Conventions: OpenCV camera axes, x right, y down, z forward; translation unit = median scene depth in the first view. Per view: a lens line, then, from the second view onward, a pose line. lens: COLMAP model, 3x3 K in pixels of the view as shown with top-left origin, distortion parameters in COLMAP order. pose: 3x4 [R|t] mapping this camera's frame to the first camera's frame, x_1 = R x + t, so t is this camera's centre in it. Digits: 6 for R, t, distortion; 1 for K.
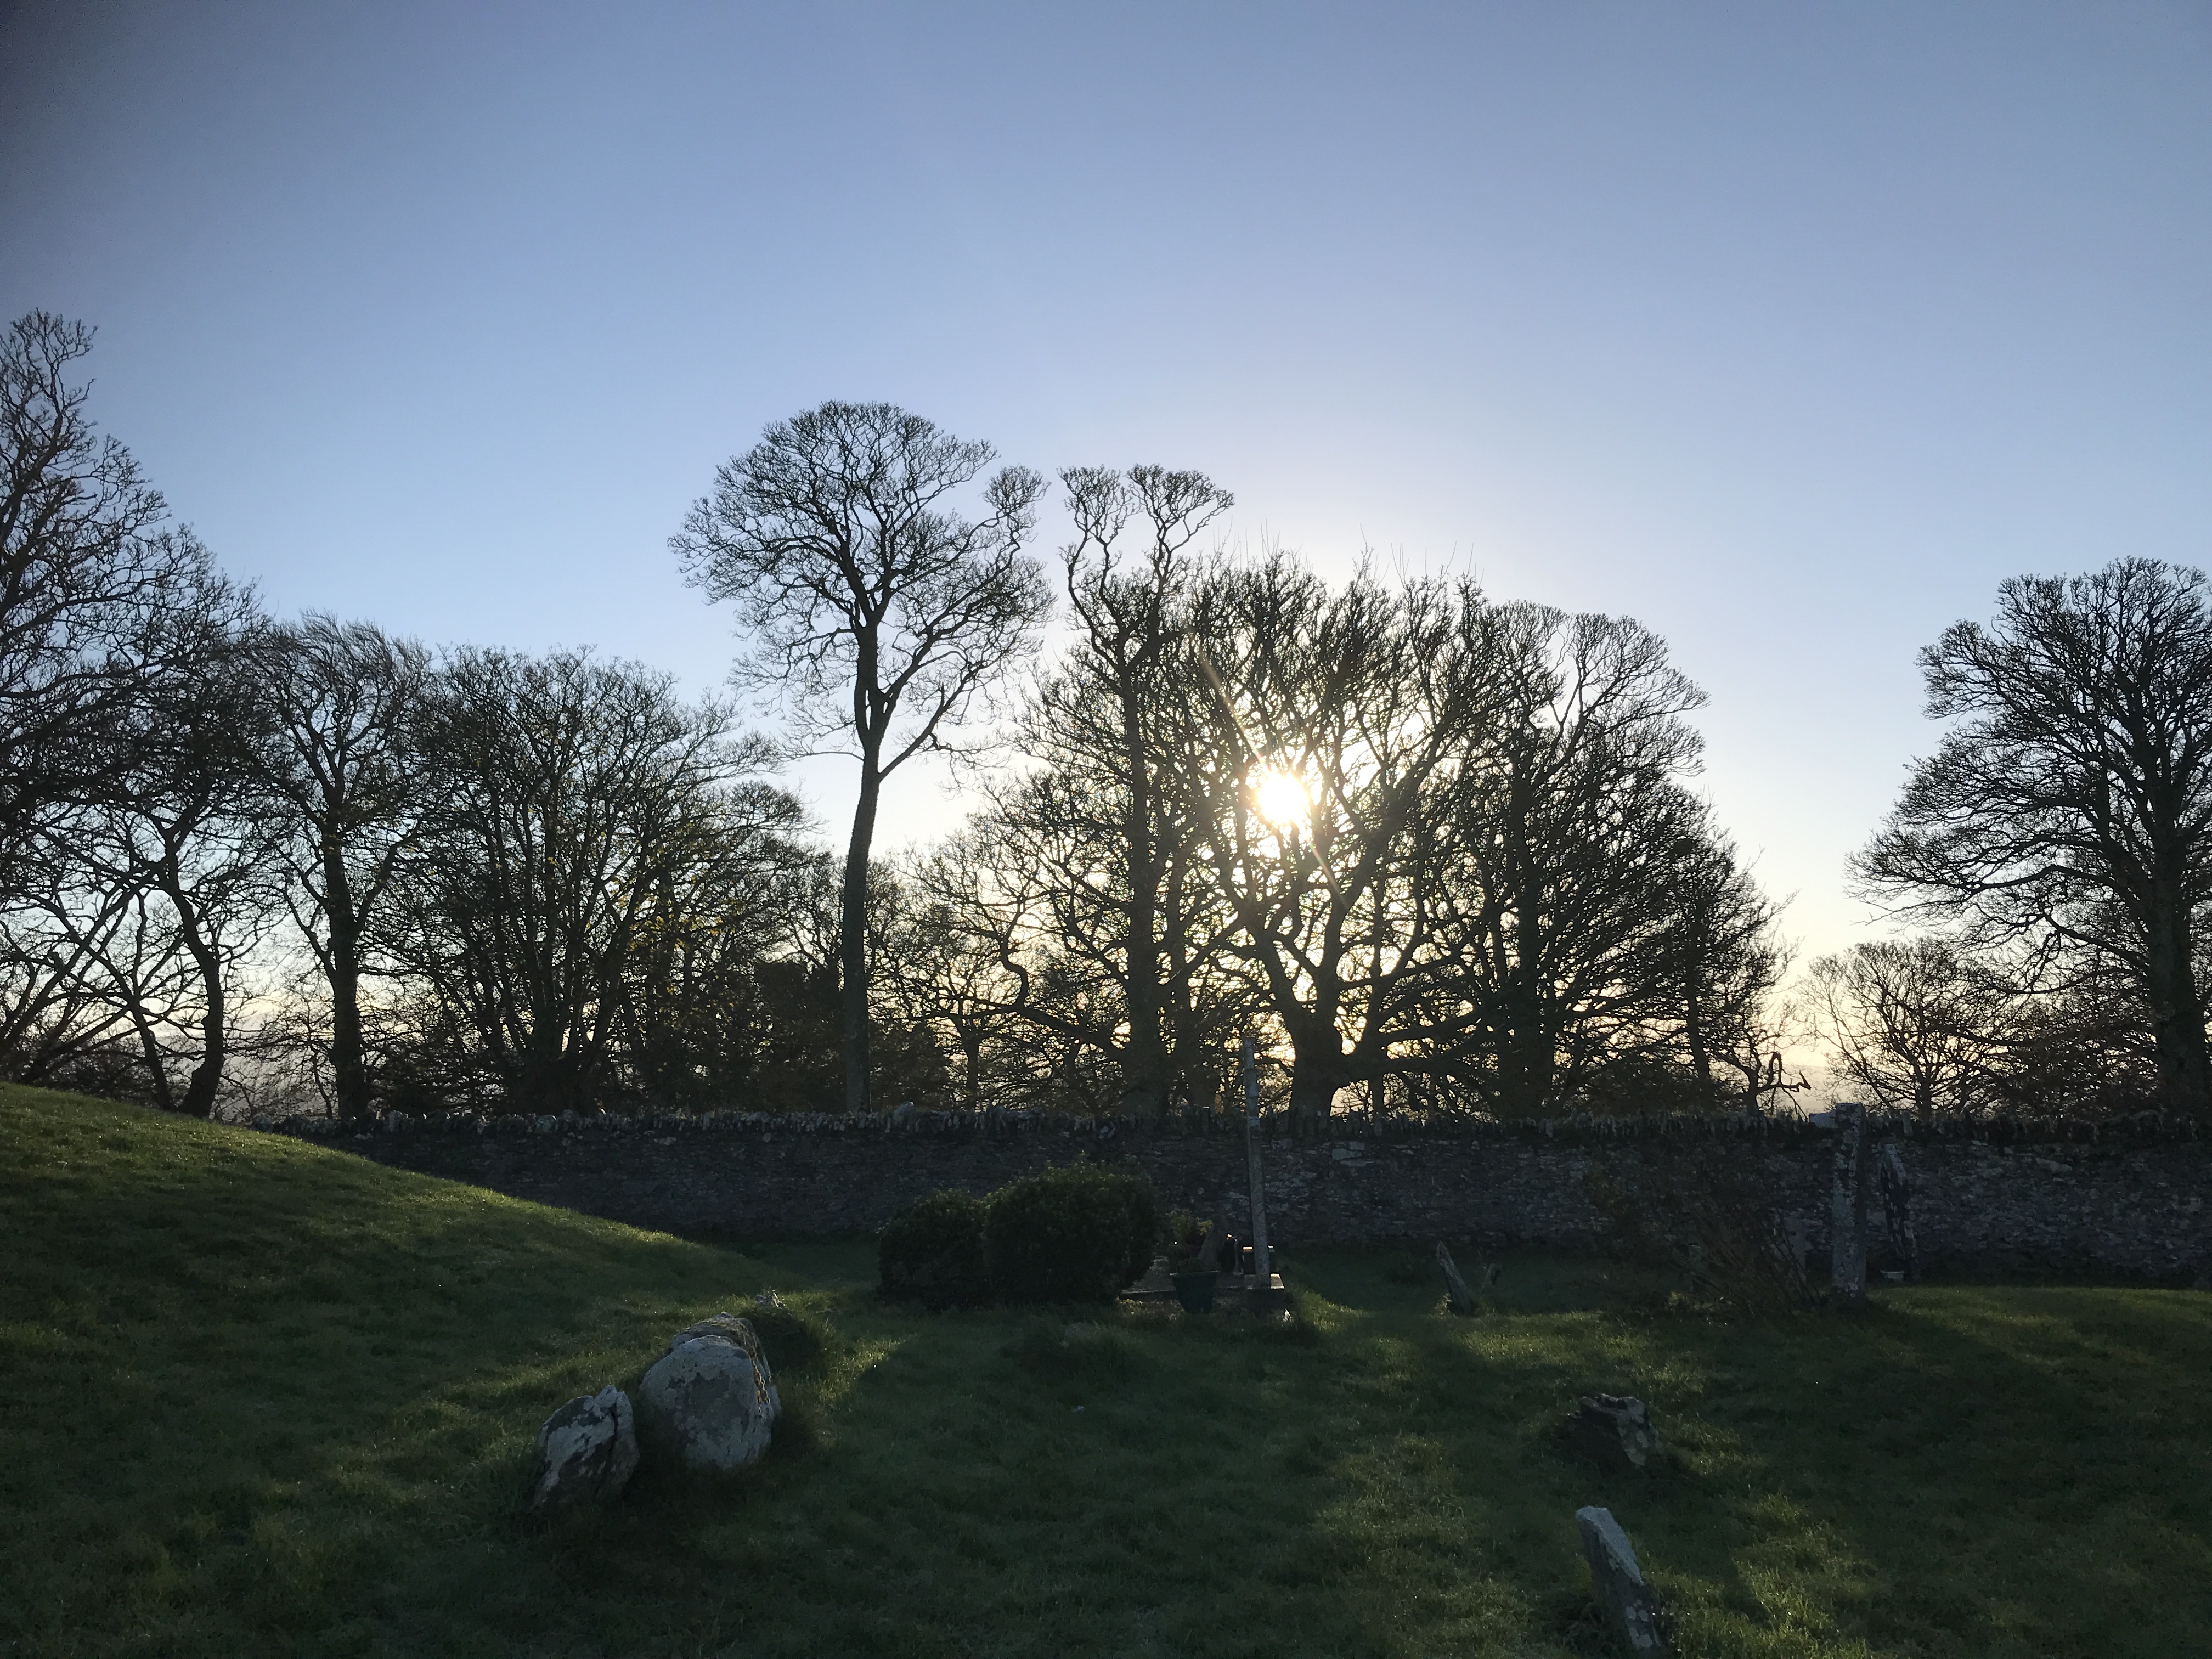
lens RADIAL K [[1796.5, 0, 1105.6], [0, 1796.5, 832.2], [0, 0, 1]] dist [0.020108, -0.010701]
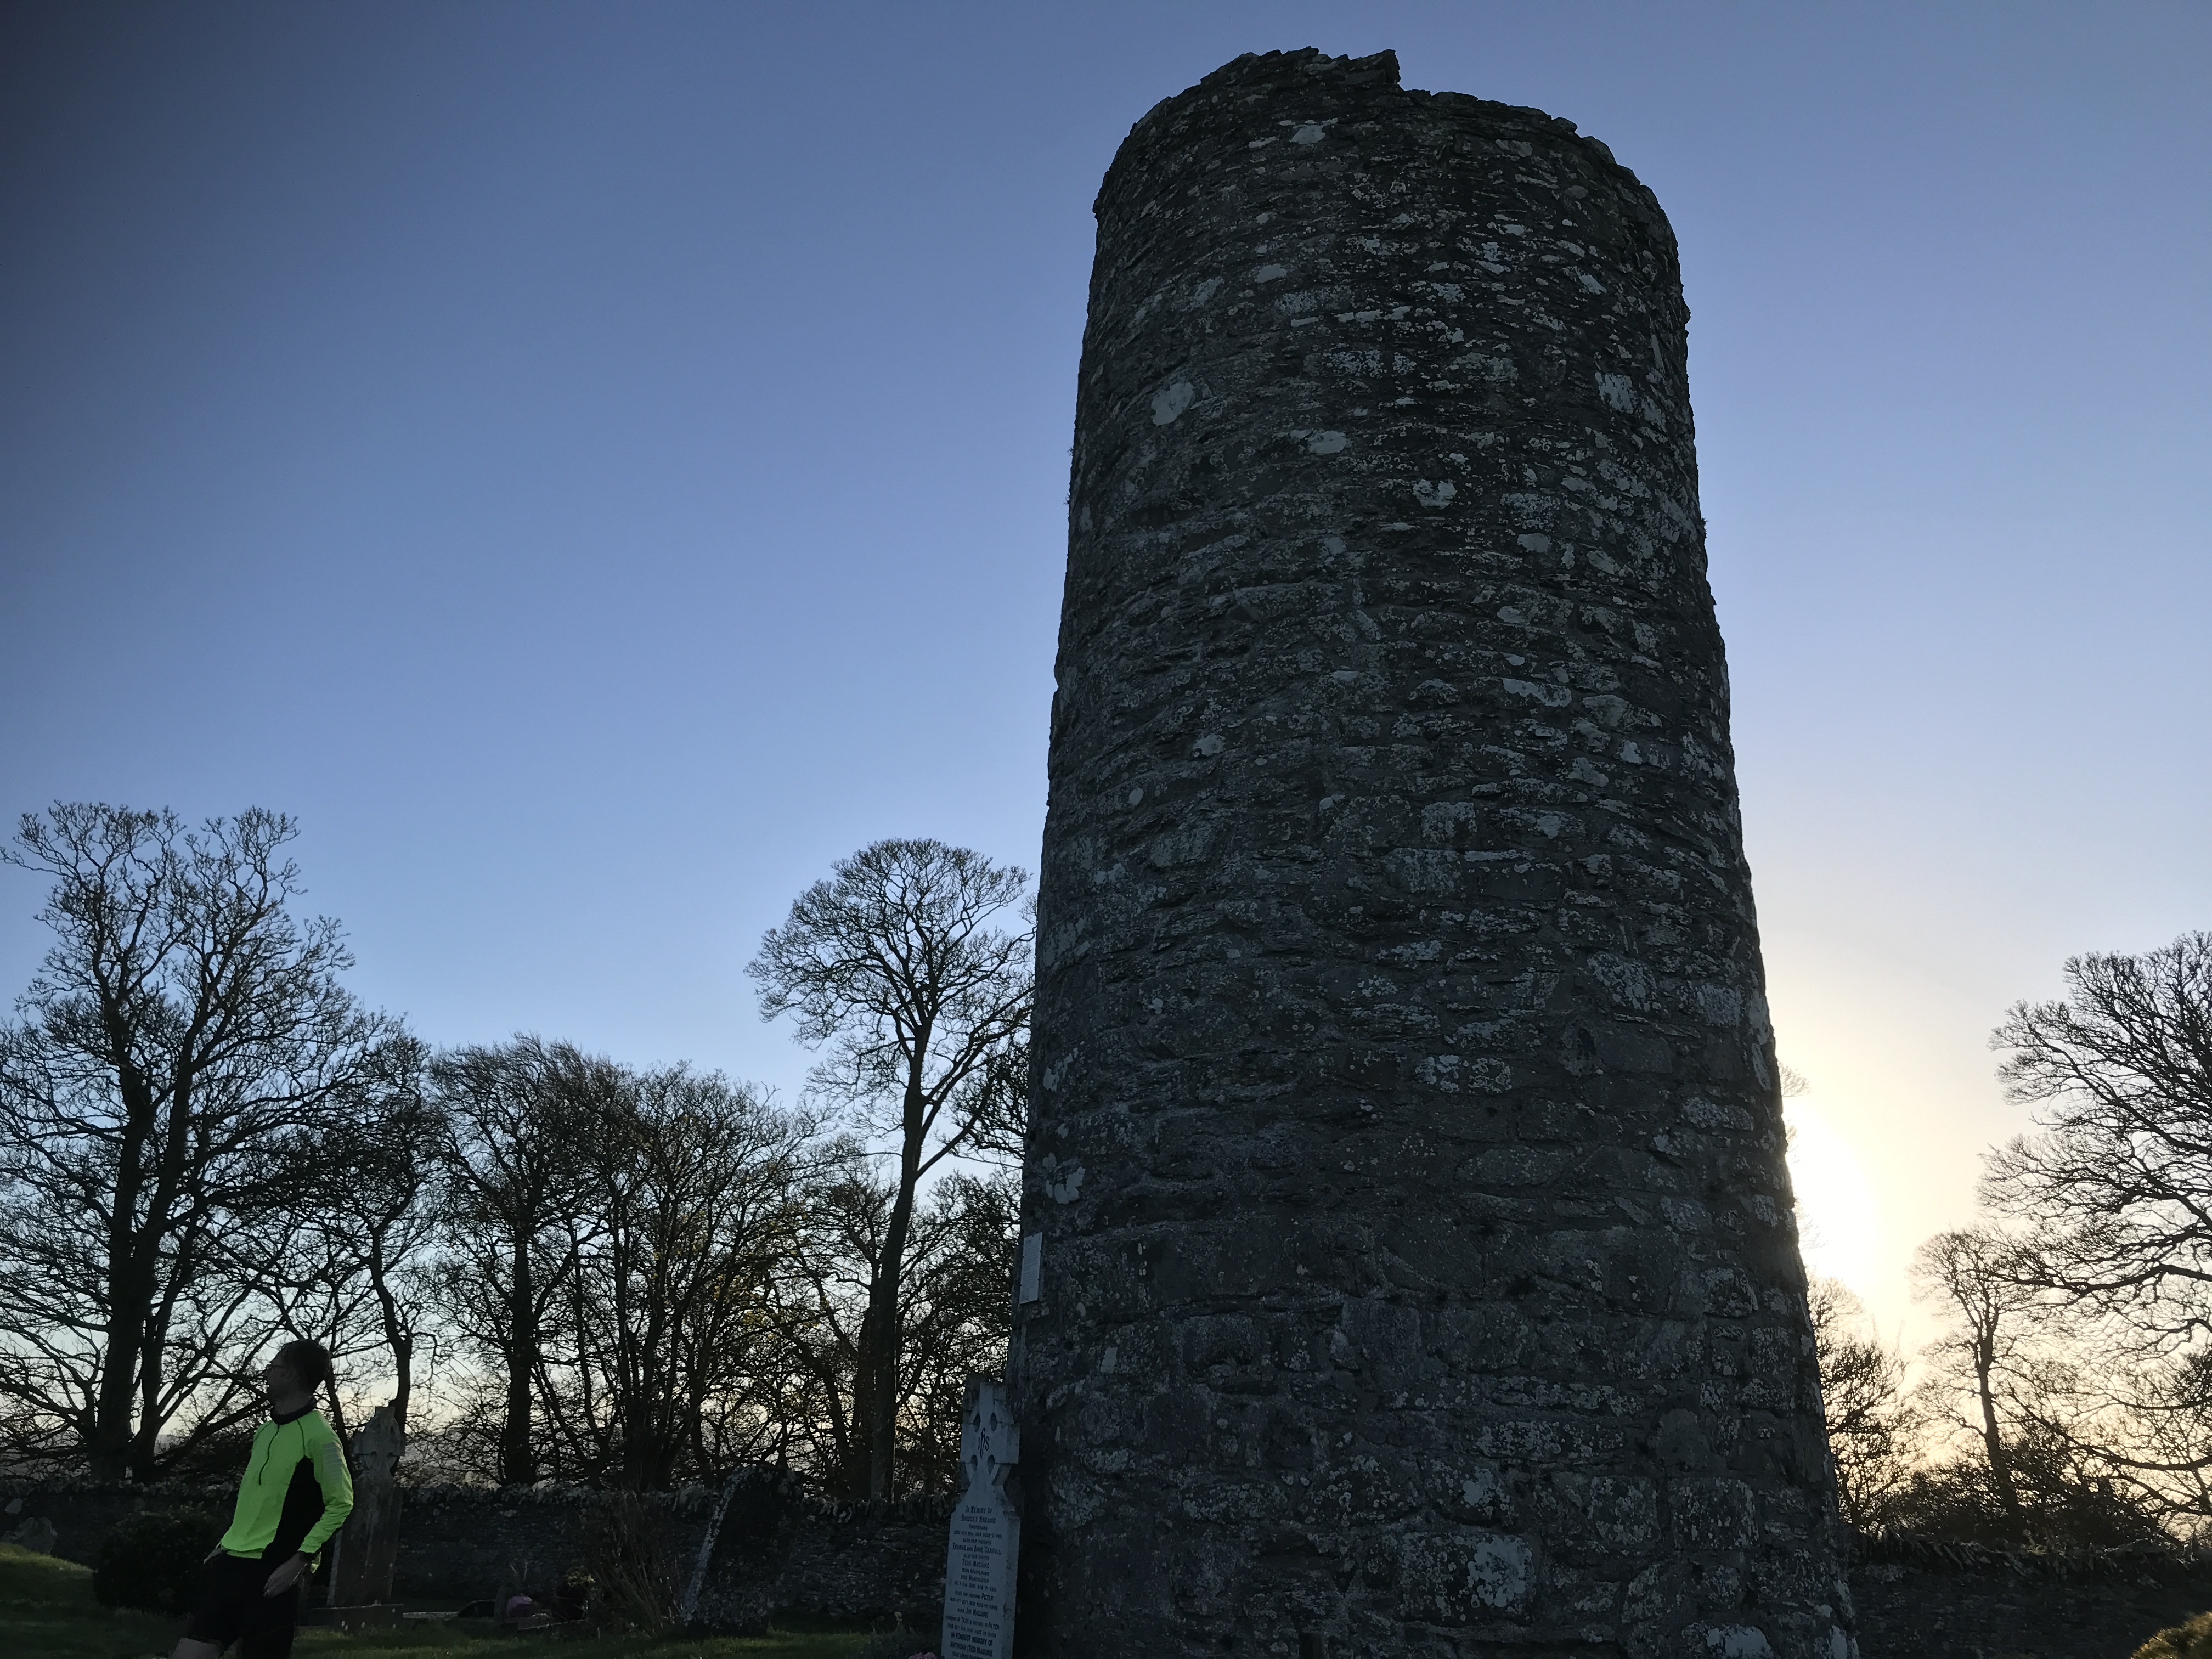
lens RADIAL K [[1796.5, 0, 1106.7], [0, 1796.5, 826.1], [0, 0, 1]] dist [0.020108, -0.010701]
pose [[0.972099, -0.053060, -0.228490, 0.238928], [0.002529, 0.976395, -0.215978, -0.002485], [0.234556, 0.209374, 0.949287, -0.045659]]
